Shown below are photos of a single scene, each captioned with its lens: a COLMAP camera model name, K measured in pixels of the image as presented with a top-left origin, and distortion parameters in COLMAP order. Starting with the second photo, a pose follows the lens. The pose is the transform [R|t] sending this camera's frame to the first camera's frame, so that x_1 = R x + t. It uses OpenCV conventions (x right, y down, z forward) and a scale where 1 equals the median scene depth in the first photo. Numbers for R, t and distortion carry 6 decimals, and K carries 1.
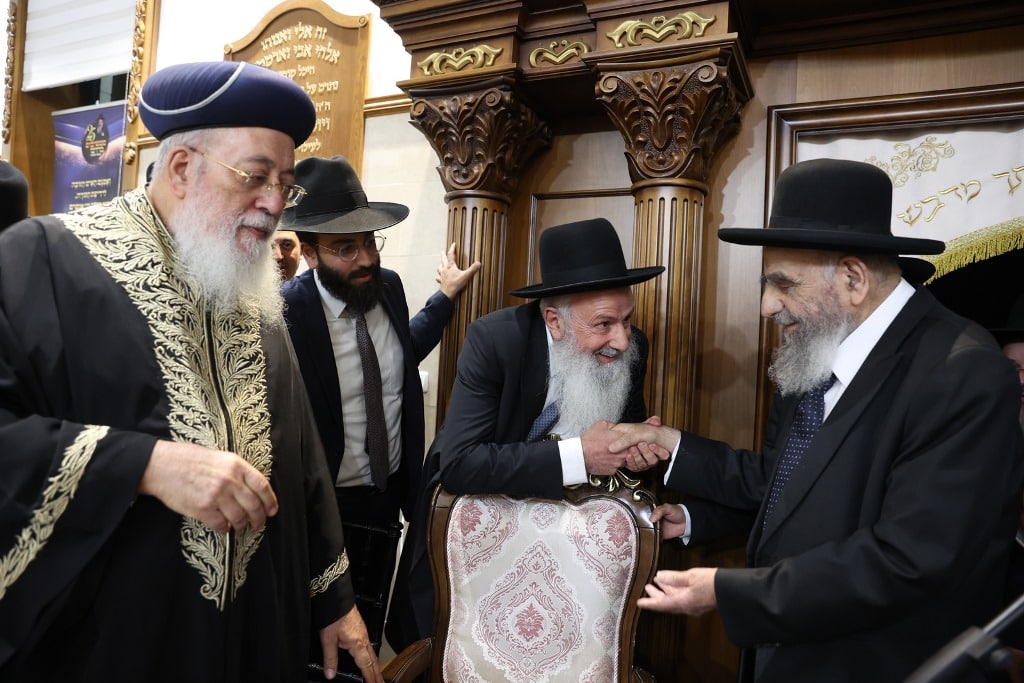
lens RADIAL K [[689.1, 0, 507.2], [0, 689.1, 354.8], [0, 0, 1]] dist [-0.109877, 0.069253]
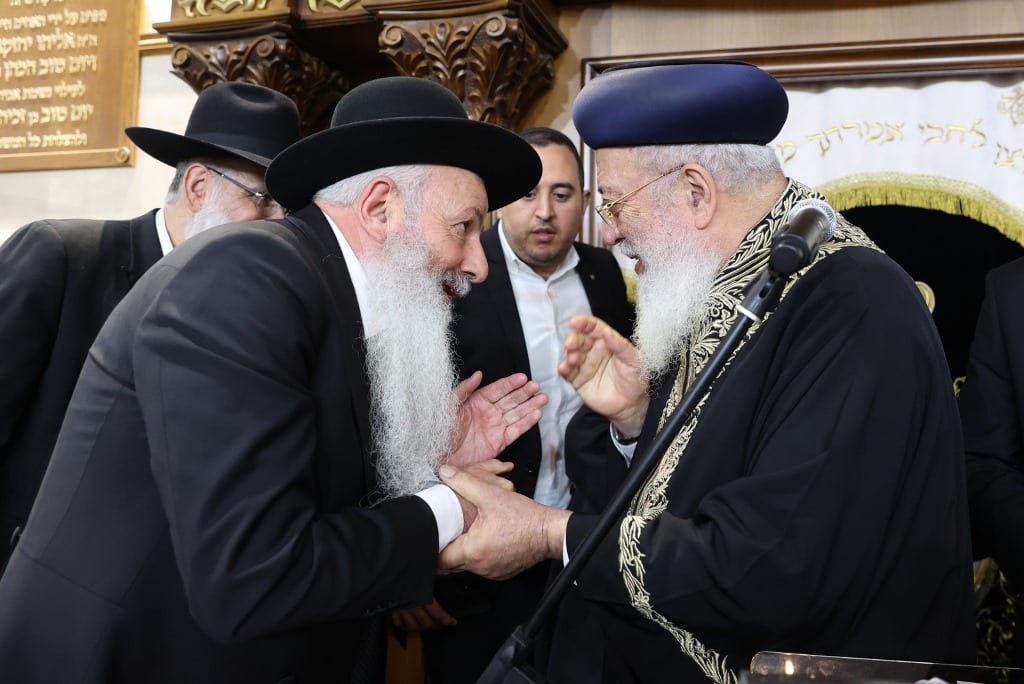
lens RADIAL K [[838.6, 0, 598.9], [0, 838.6, 297.7], [0, 0, 1]] dist [-0.125085, 0.076140]
pose [[0.973530, -0.033860, 0.226037, 0.142403], [0.041408, 0.998729, -0.028735, -0.013587], [-0.224776, 0.037334, 0.973695, -0.085397]]
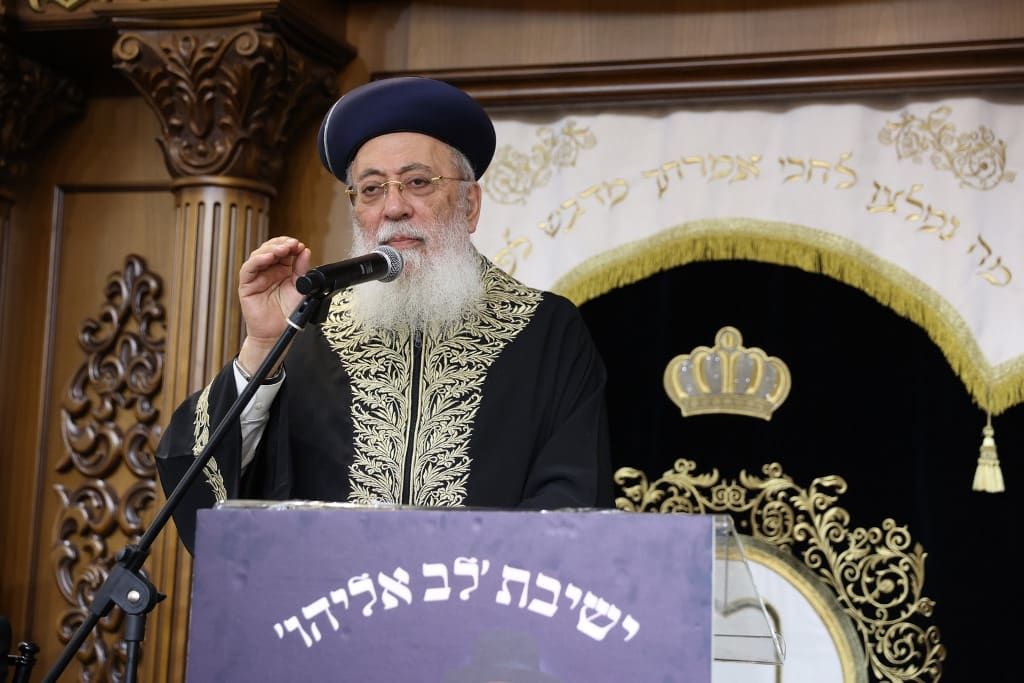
lens RADIAL K [[1885.2, 0, 511.1], [0, 1885.2, 357.4], [0, 0, 1]] dist [0.154684, 0.000000]
pose [[0.990992, -0.000136, 0.133920, 0.257957], [0.012352, 0.995830, -0.090390, 0.118232], [-0.133350, 0.091230, 0.986861, -0.975200]]
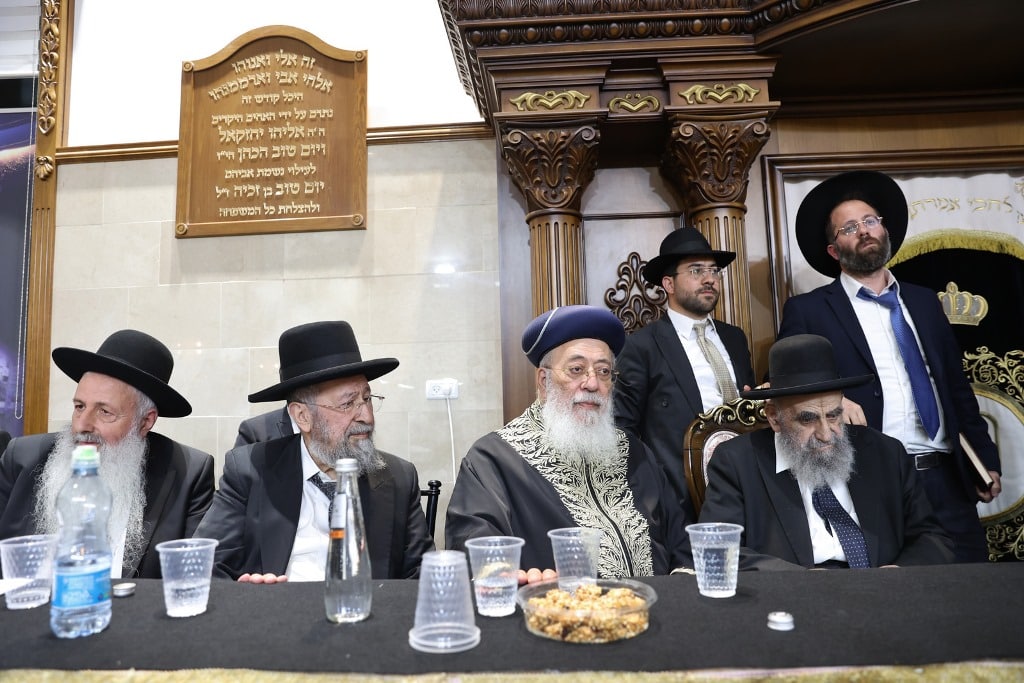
lens RADIAL K [[689.1, 0, 508.6], [0, 689.1, 348.0], [0, 0, 1]] dist [-0.109877, 0.069253]
pose [[0.918292, -0.044913, 0.393347, -0.636148], [0.079154, 0.994312, -0.071258, 0.080313], [-0.387909, 0.096571, 0.916624, -0.031696]]
